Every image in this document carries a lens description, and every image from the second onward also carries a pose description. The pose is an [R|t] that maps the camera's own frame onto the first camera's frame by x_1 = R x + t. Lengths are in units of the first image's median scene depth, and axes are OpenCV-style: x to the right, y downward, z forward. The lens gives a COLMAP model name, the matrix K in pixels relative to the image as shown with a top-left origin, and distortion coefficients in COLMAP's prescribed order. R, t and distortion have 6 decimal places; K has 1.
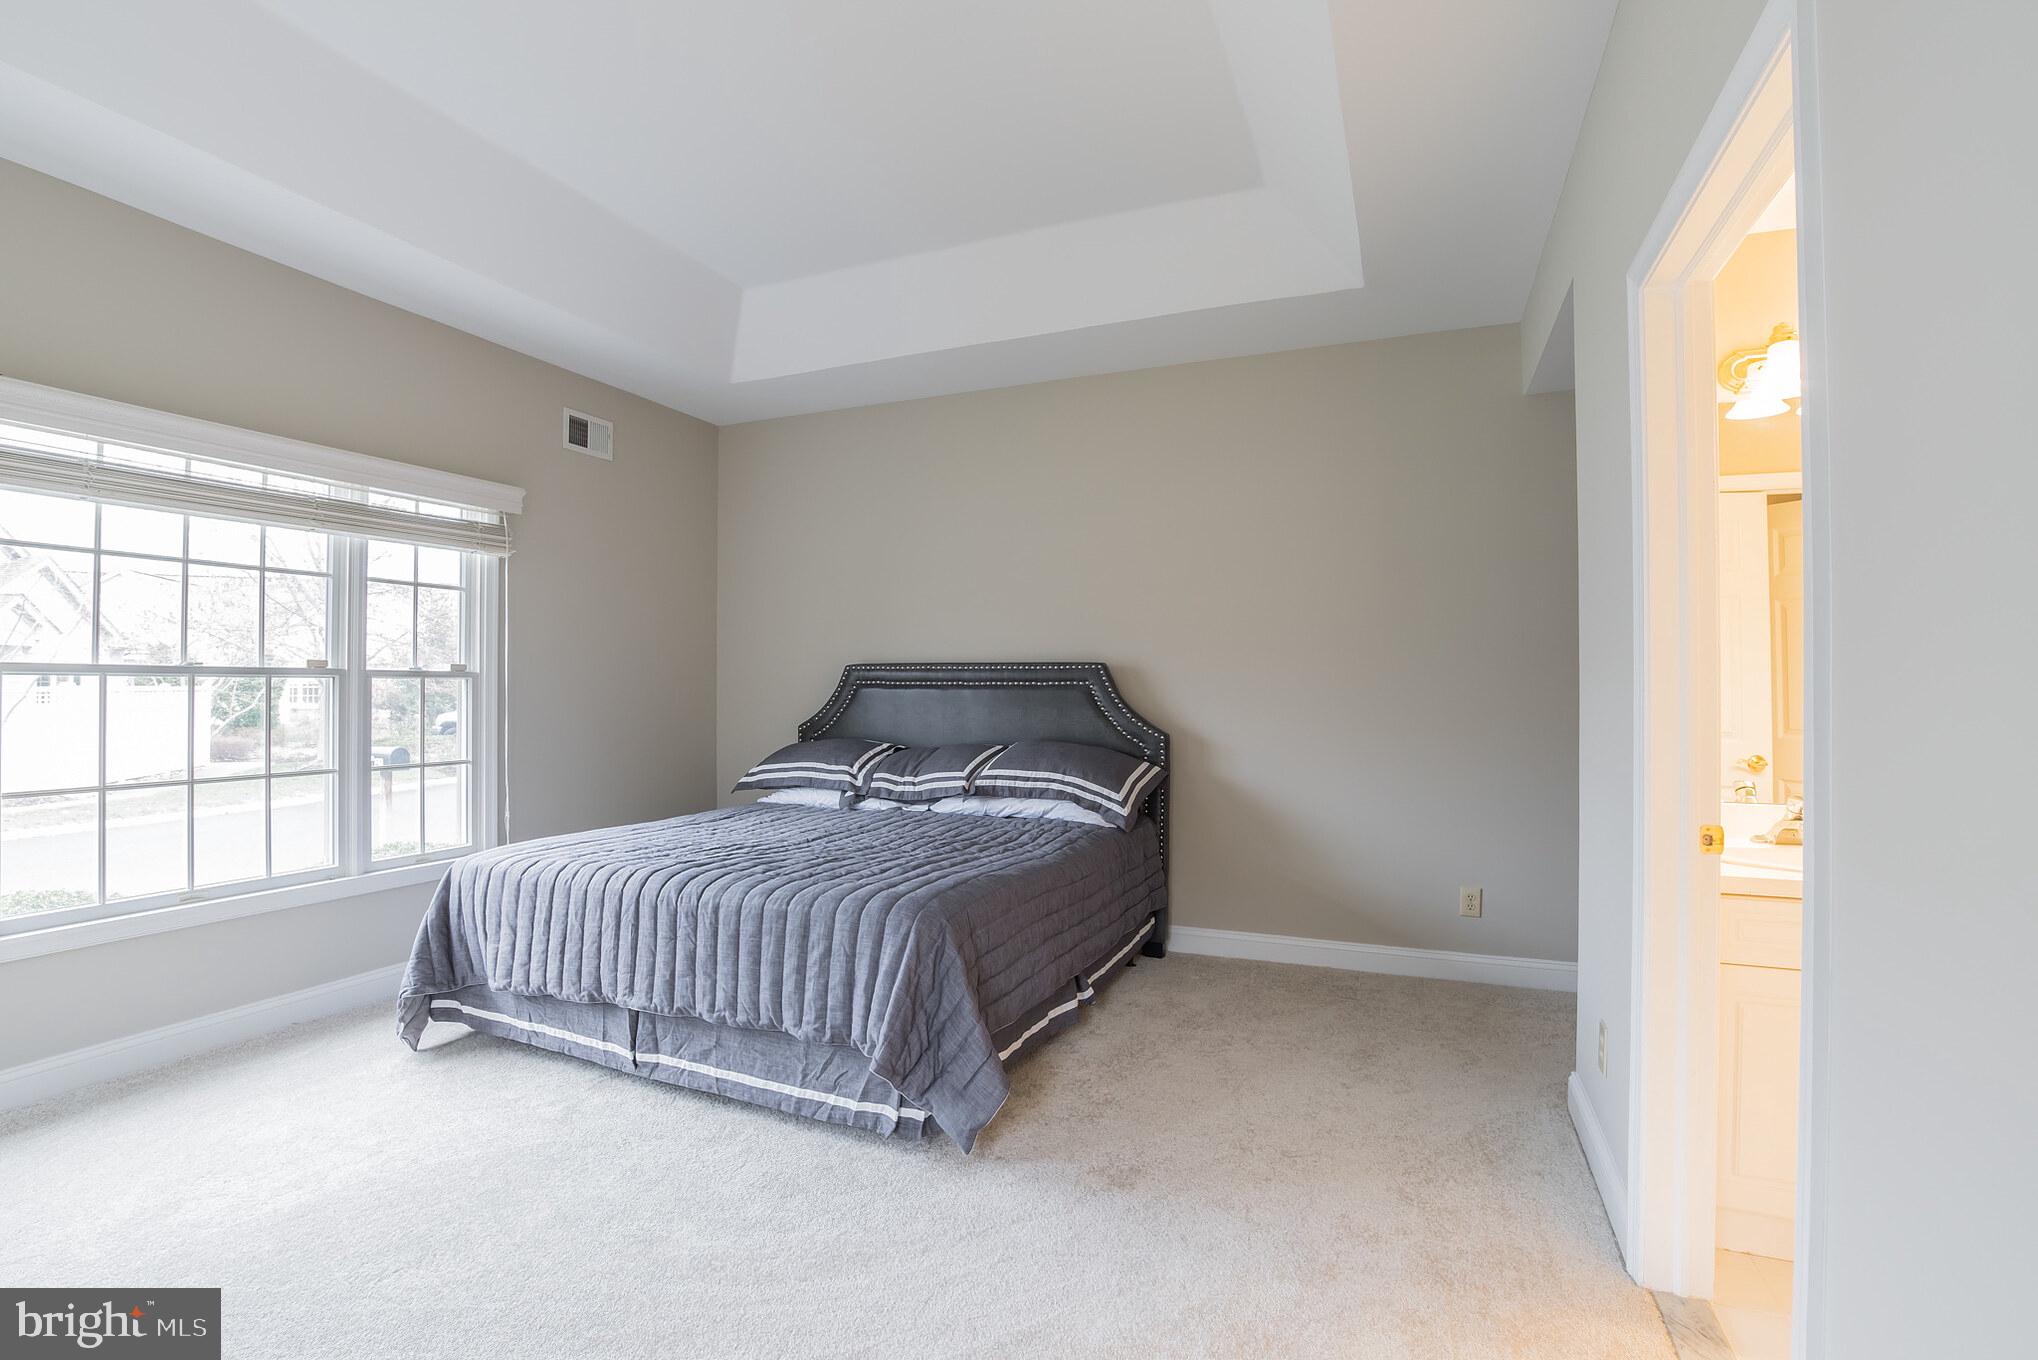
lens RADIAL K [[914.0, 0, 969.8], [0, 914.0, 676.5], [0, 0, 1]] dist [-0.051454, 0.011031]
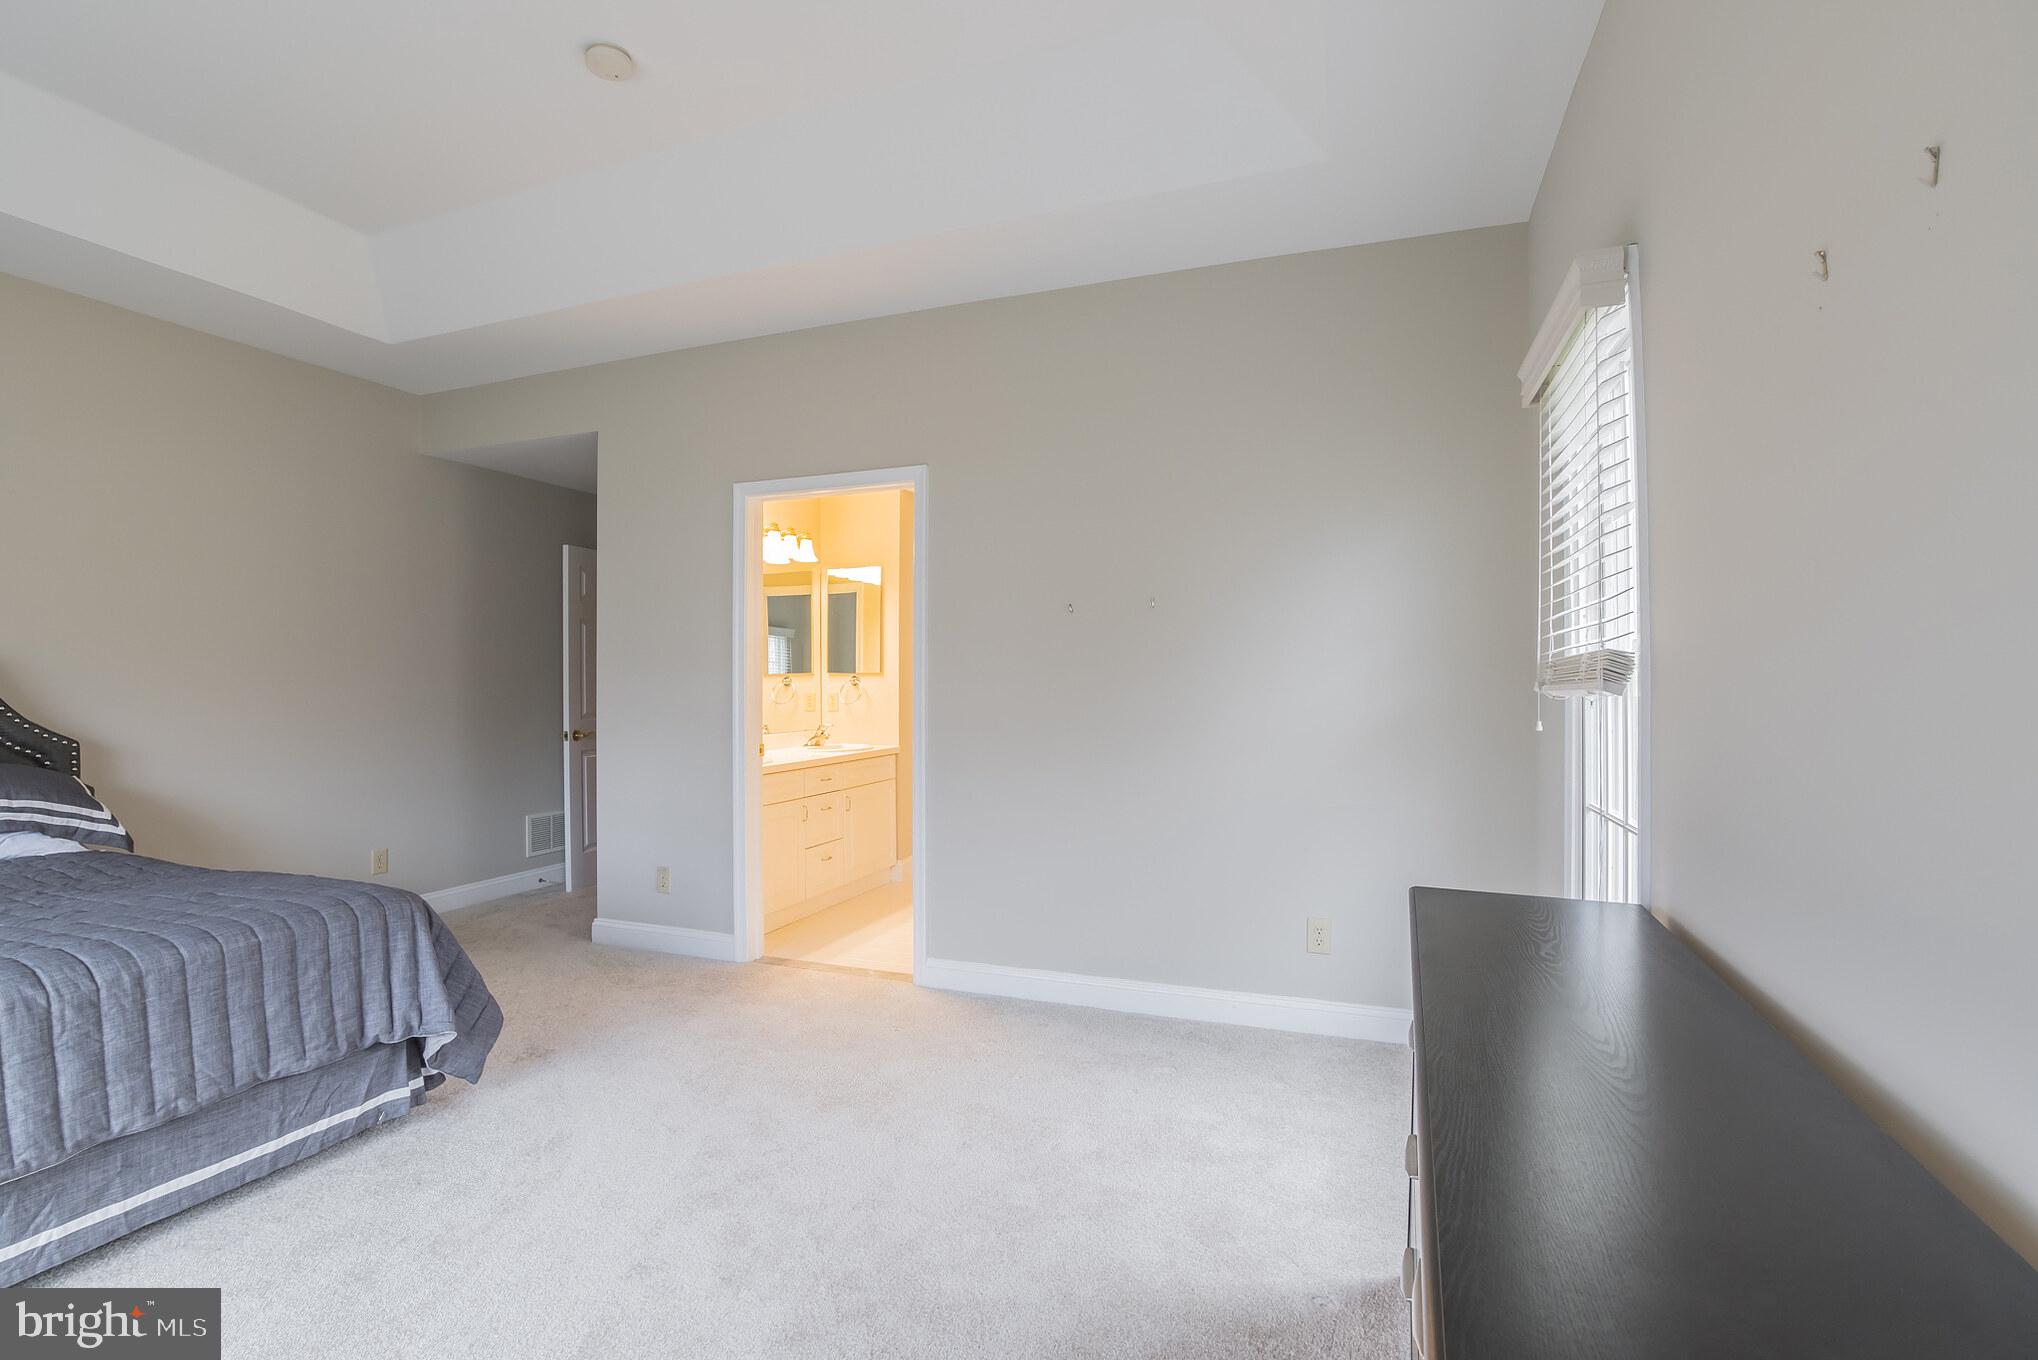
lens RADIAL K [[914.0, 0, 969.8], [0, 914.0, 676.5], [0, 0, 1]] dist [-0.051454, 0.011031]
pose [[0.006158, 0.004178, 0.999972, -1.035984], [-0.007407, 0.999964, -0.004132, 0.002447], [-0.999954, -0.007381, 0.006188, 0.318687]]
